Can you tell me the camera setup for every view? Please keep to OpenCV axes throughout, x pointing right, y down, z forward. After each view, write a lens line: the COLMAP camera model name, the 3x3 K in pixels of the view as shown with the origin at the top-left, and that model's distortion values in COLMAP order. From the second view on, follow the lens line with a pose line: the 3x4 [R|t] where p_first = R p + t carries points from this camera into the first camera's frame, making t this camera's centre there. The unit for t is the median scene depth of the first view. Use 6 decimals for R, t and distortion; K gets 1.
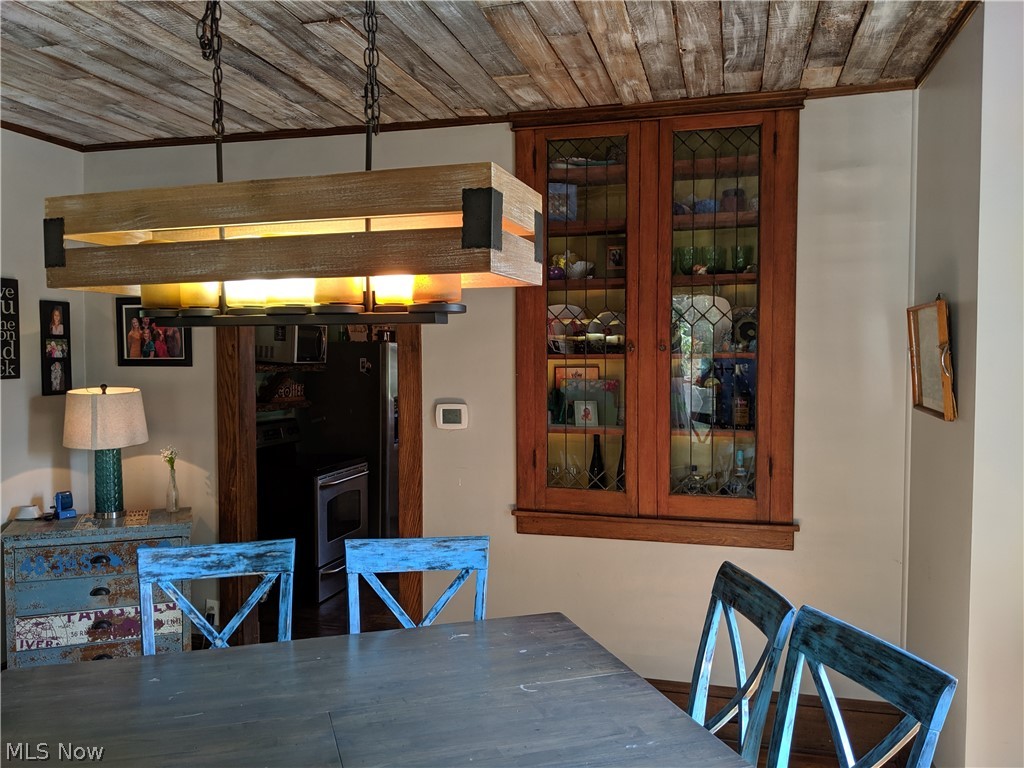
lens RADIAL K [[812.3, 0, 511.7], [0, 812.3, 391.7], [0, 0, 1]] dist [0.055512, -0.104371]
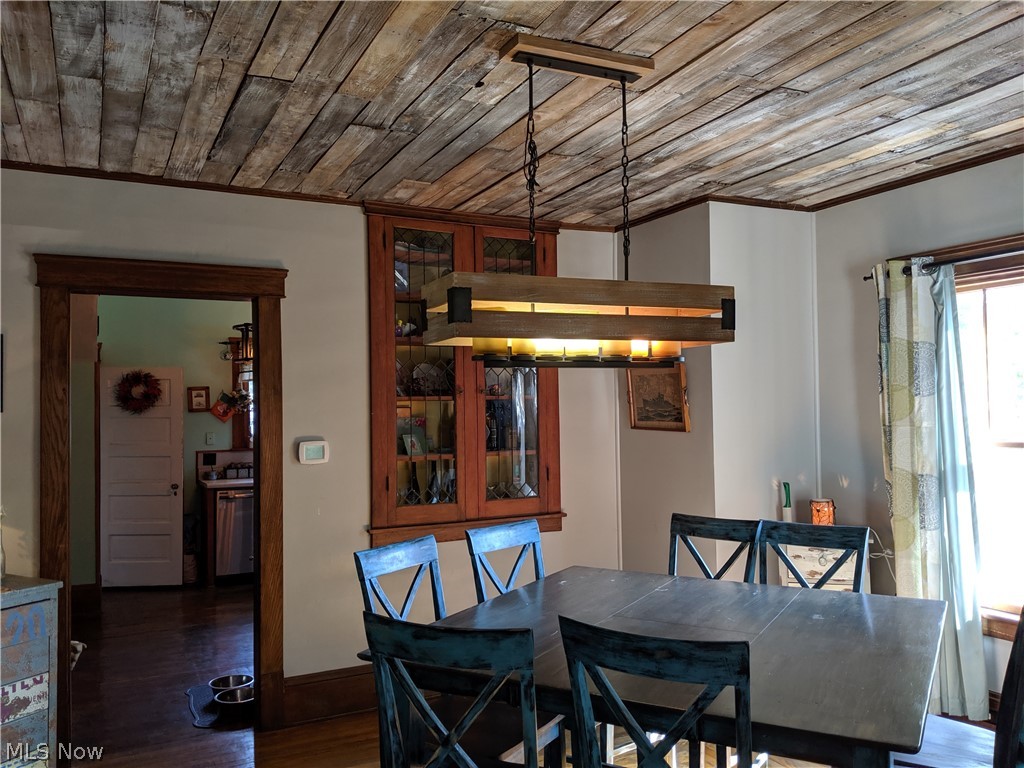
lens RADIAL K [[812.3, 0, 510.0], [0, 812.3, 378.2], [0, 0, 1]] dist [0.055512, -0.104371]
pose [[0.738437, 0.015094, 0.674154, -0.663103], [0.041004, 0.996894, -0.067234, 0.016055], [-0.673075, 0.077291, 0.735525, -0.024757]]
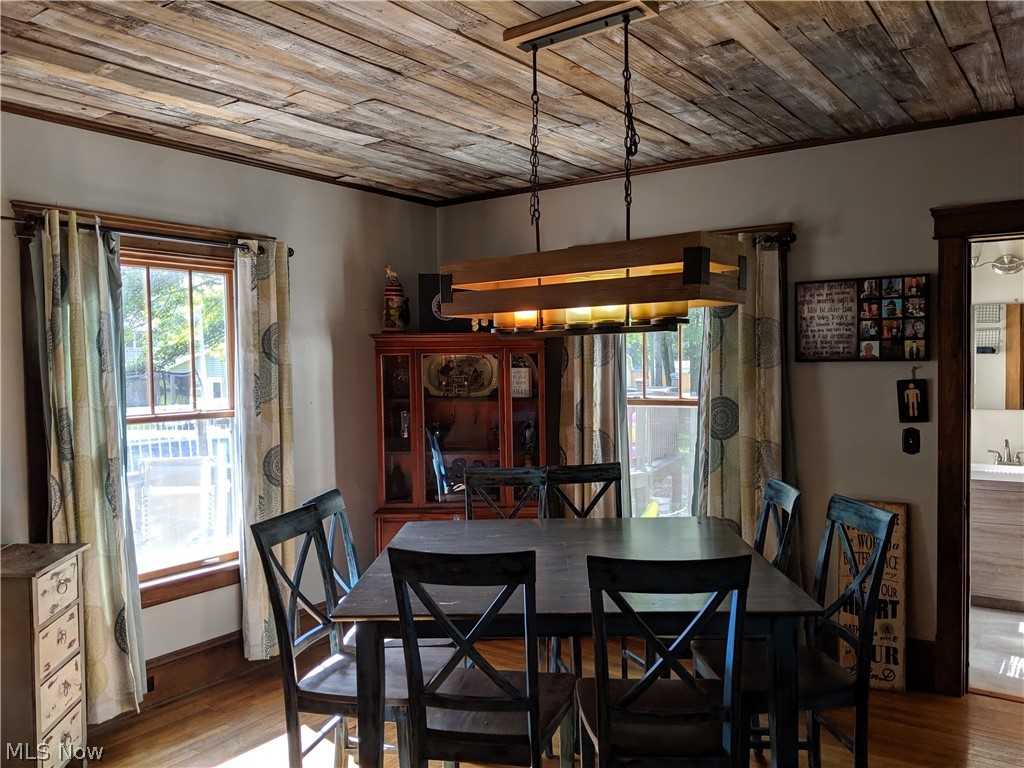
lens RADIAL K [[812.3, 0, 507.1], [0, 812.3, 400.6], [0, 0, 1]] dist [0.055512, -0.104371]
pose [[-0.944759, 0.000767, 0.327765, -0.306551], [0.031523, 0.995574, 0.088533, -0.048996], [-0.326247, 0.093975, -0.940602, 1.170678]]
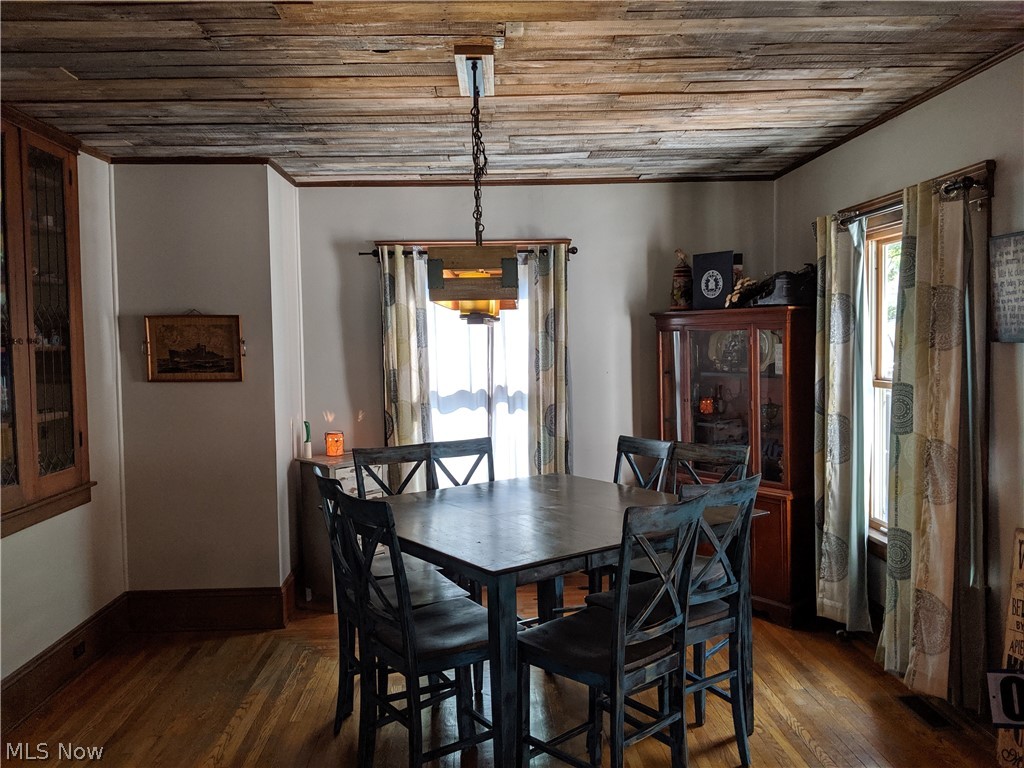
lens RADIAL K [[812.3, 0, 506.0], [0, 812.3, 385.4], [0, 0, 1]] dist [0.055512, -0.104371]
pose [[-0.312673, -0.047550, 0.948670, -0.996913], [0.060163, 0.995749, 0.069739, -0.034731], [-0.947954, 0.078880, -0.308483, 0.716045]]
